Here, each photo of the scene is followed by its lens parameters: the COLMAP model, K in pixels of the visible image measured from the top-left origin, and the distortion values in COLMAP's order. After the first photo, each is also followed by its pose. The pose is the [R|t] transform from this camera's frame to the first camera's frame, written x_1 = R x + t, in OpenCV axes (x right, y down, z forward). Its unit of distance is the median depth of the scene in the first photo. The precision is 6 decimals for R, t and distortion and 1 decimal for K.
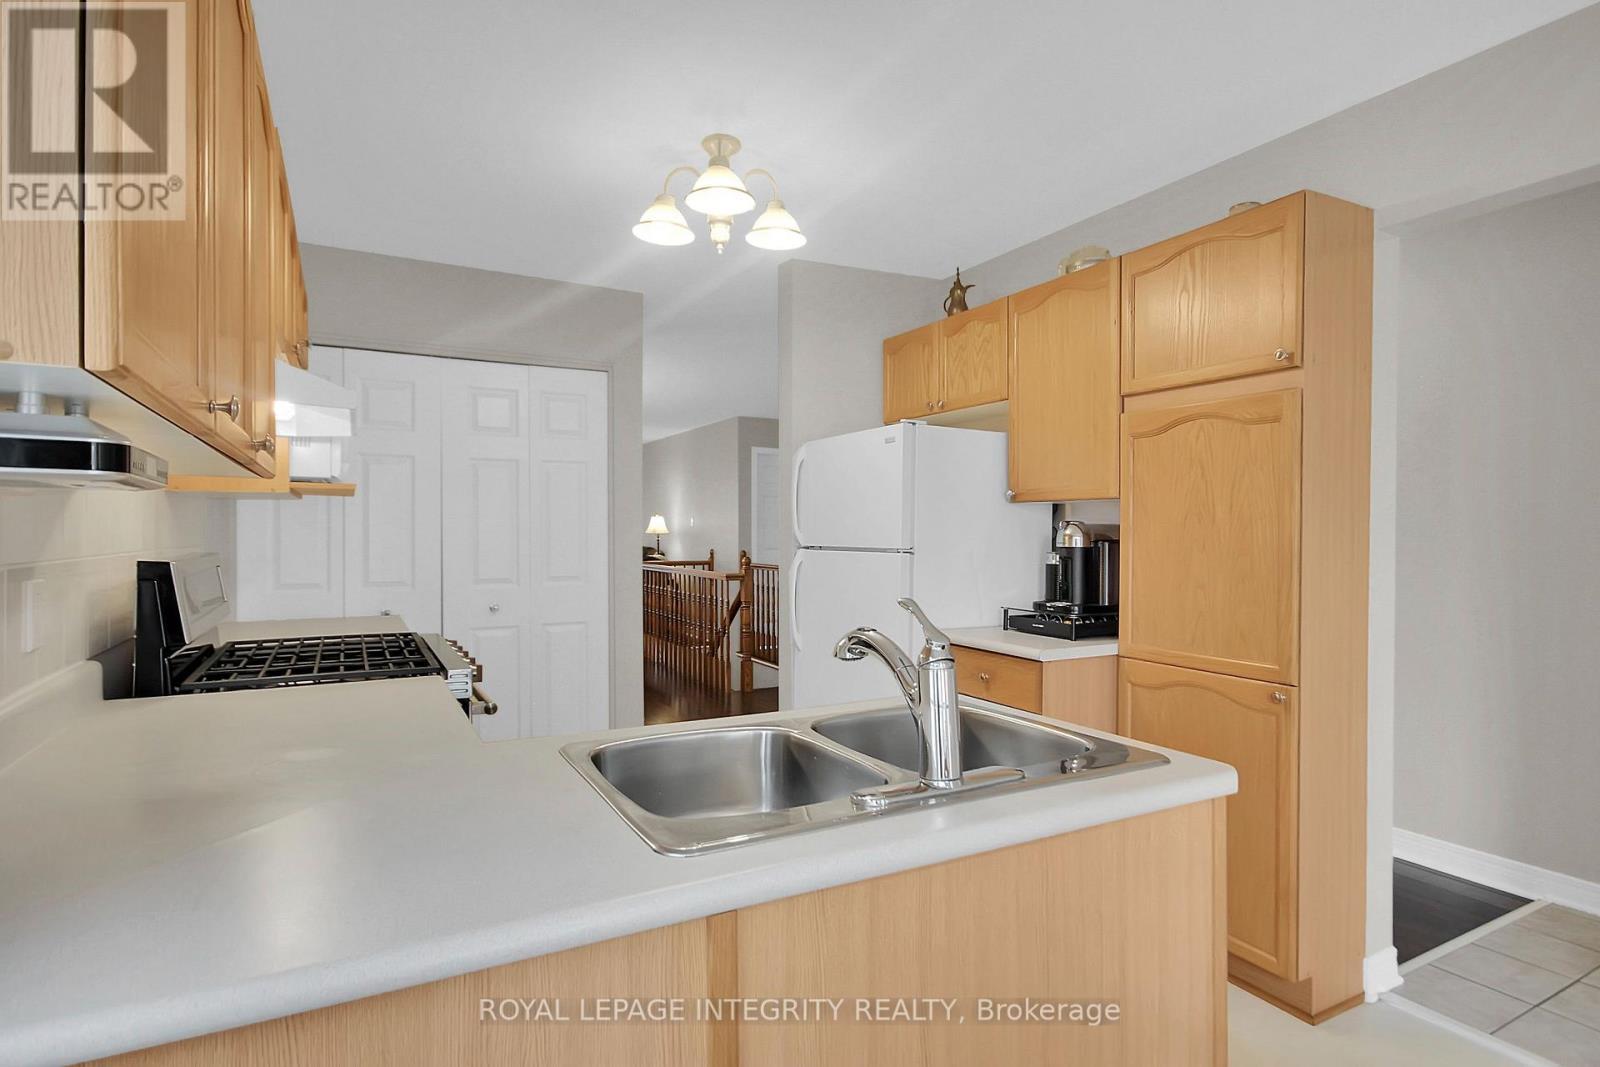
lens RADIAL K [[840.6, 0, 816.4], [0, 840.6, 540.1], [0, 0, 1]] dist [-0.004134, 0.002456]
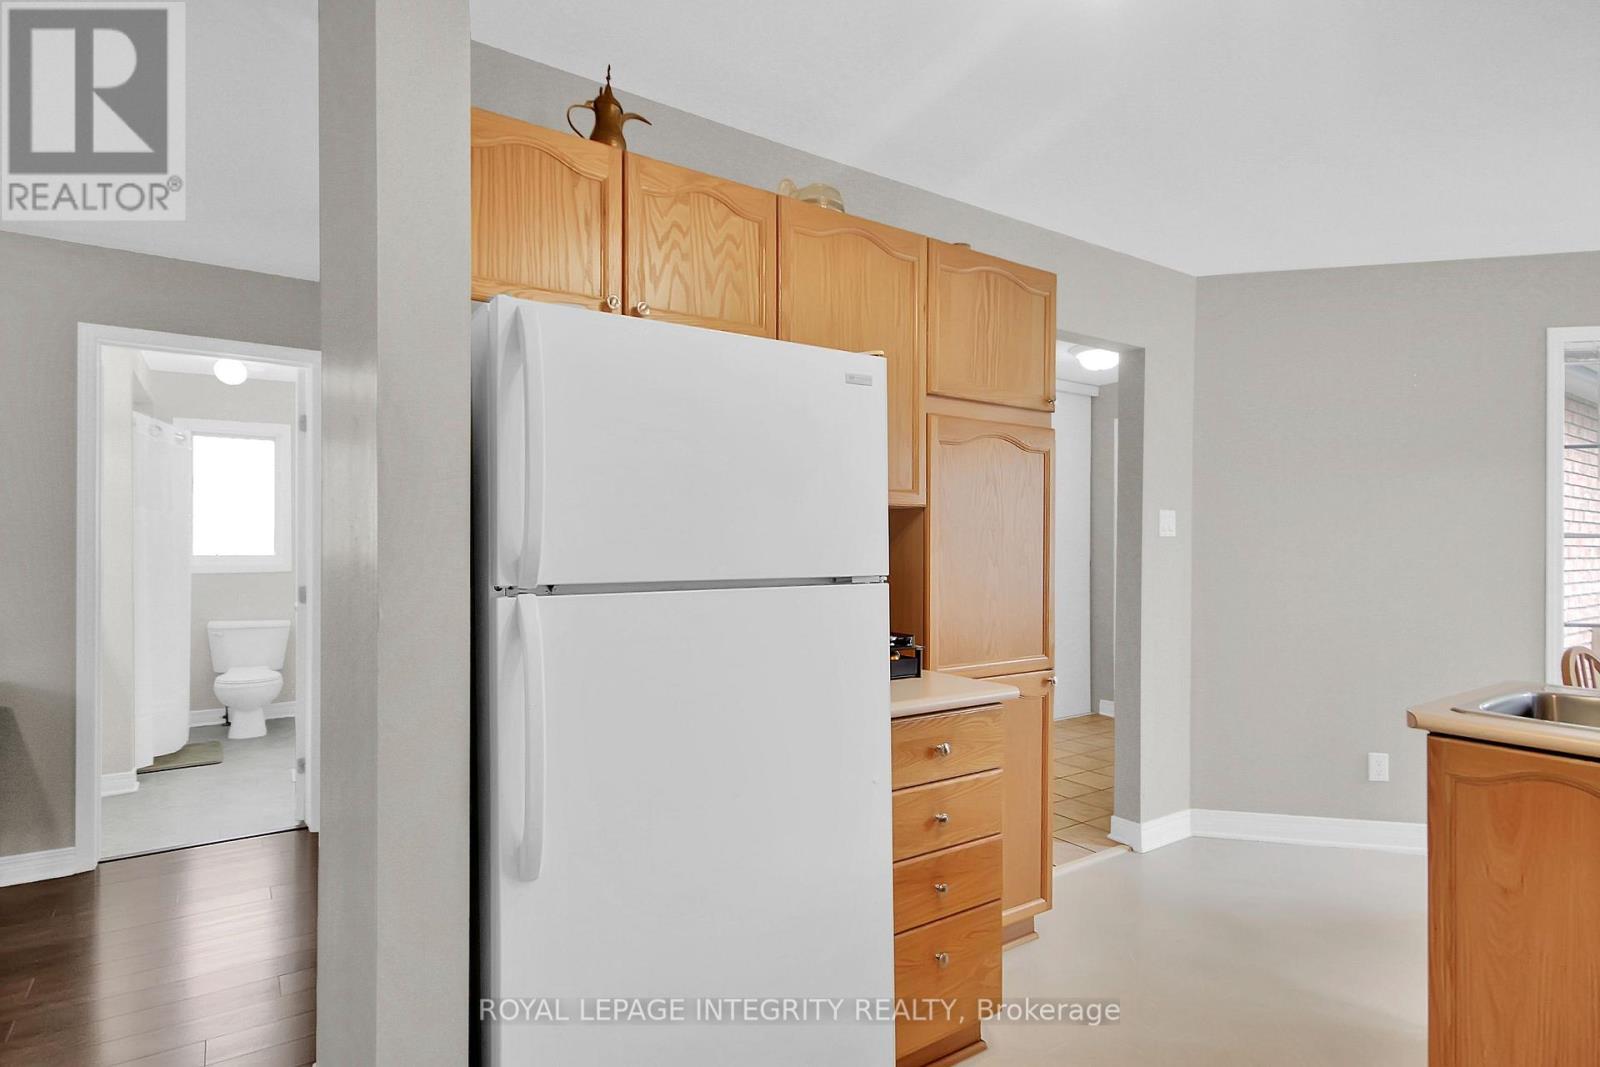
lens RADIAL K [[812.8, 0, 808.0], [0, 812.8, 547.0], [0, 0, 1]] dist [0.000226, 0.000464]
pose [[-0.086102, -0.001514, 0.996285, -0.513285], [0.007266, 0.999971, 0.002147, -0.012447], [-0.996260, 0.007424, -0.086089, 1.257067]]
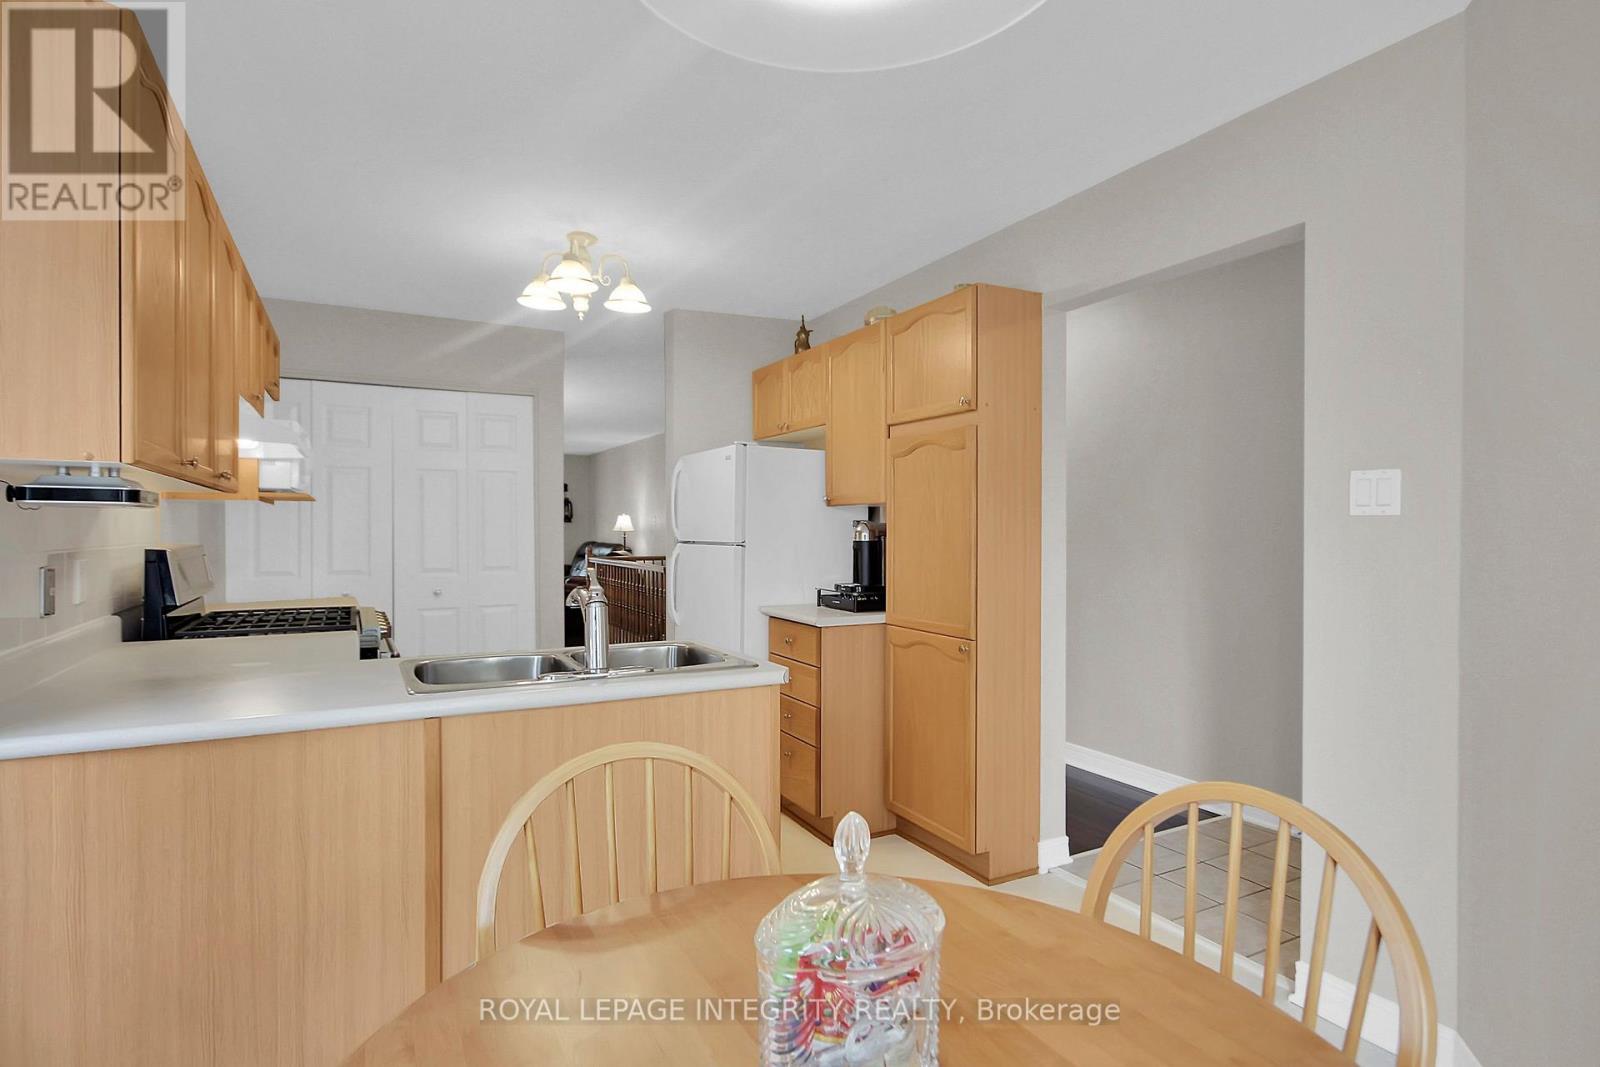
lens RADIAL K [[812.8, 0, 788.6], [0, 812.8, 539.1], [0, 0, 1]] dist [0.000226, 0.000464]
pose [[0.999934, -0.001353, -0.011431, 0.222873], [0.001375, 0.999997, 0.001964, 0.003182], [0.011428, -0.001980, 0.999933, -0.273641]]
